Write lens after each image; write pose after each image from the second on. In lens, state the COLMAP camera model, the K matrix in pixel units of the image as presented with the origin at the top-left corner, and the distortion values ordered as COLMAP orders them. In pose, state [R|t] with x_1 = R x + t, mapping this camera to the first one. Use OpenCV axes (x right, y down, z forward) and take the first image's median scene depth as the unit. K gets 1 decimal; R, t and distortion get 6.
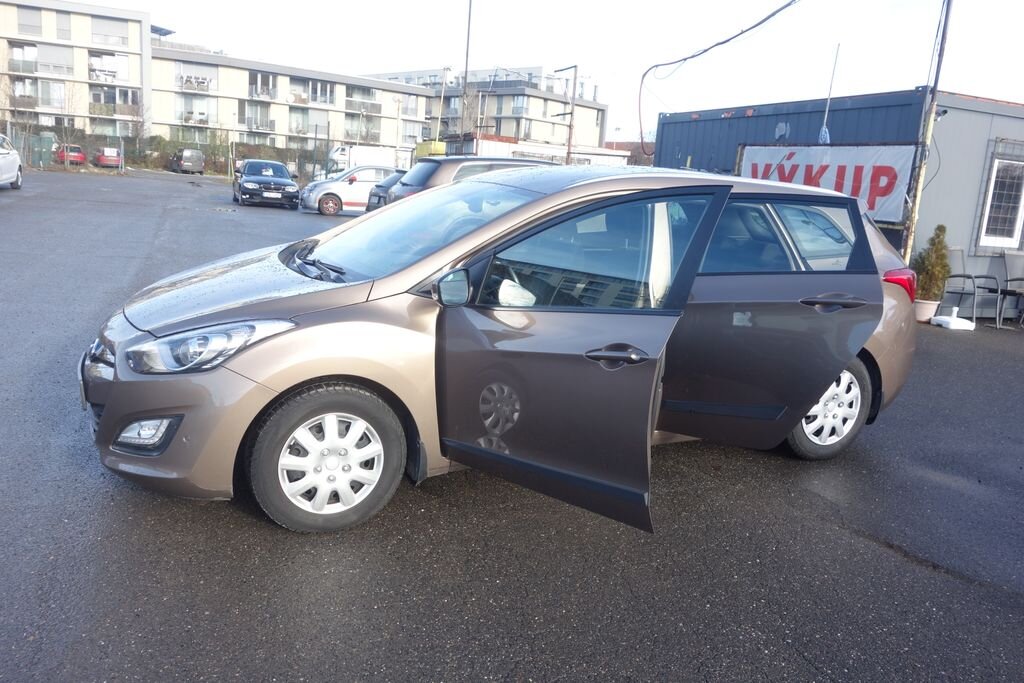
lens RADIAL K [[798.0, 0, 509.2], [0, 798.0, 344.7], [0, 0, 1]] dist [0.004671, 0.000442]
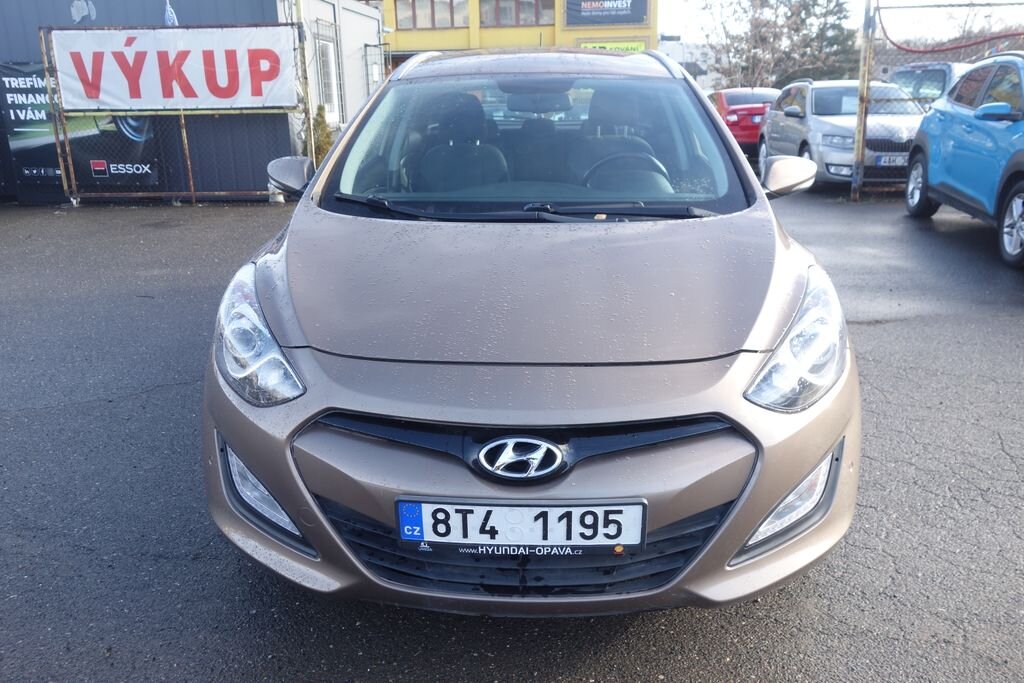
lens RADIAL K [[798.0, 0, 509.2], [0, 798.0, 344.7], [0, 0, 1]] dist [0.004671, 0.000442]
pose [[0.478968, -0.335137, 0.811340, -0.271719], [0.227215, 0.940087, 0.254184, -0.056482], [-0.847917, 0.062603, 0.526419, 0.225187]]
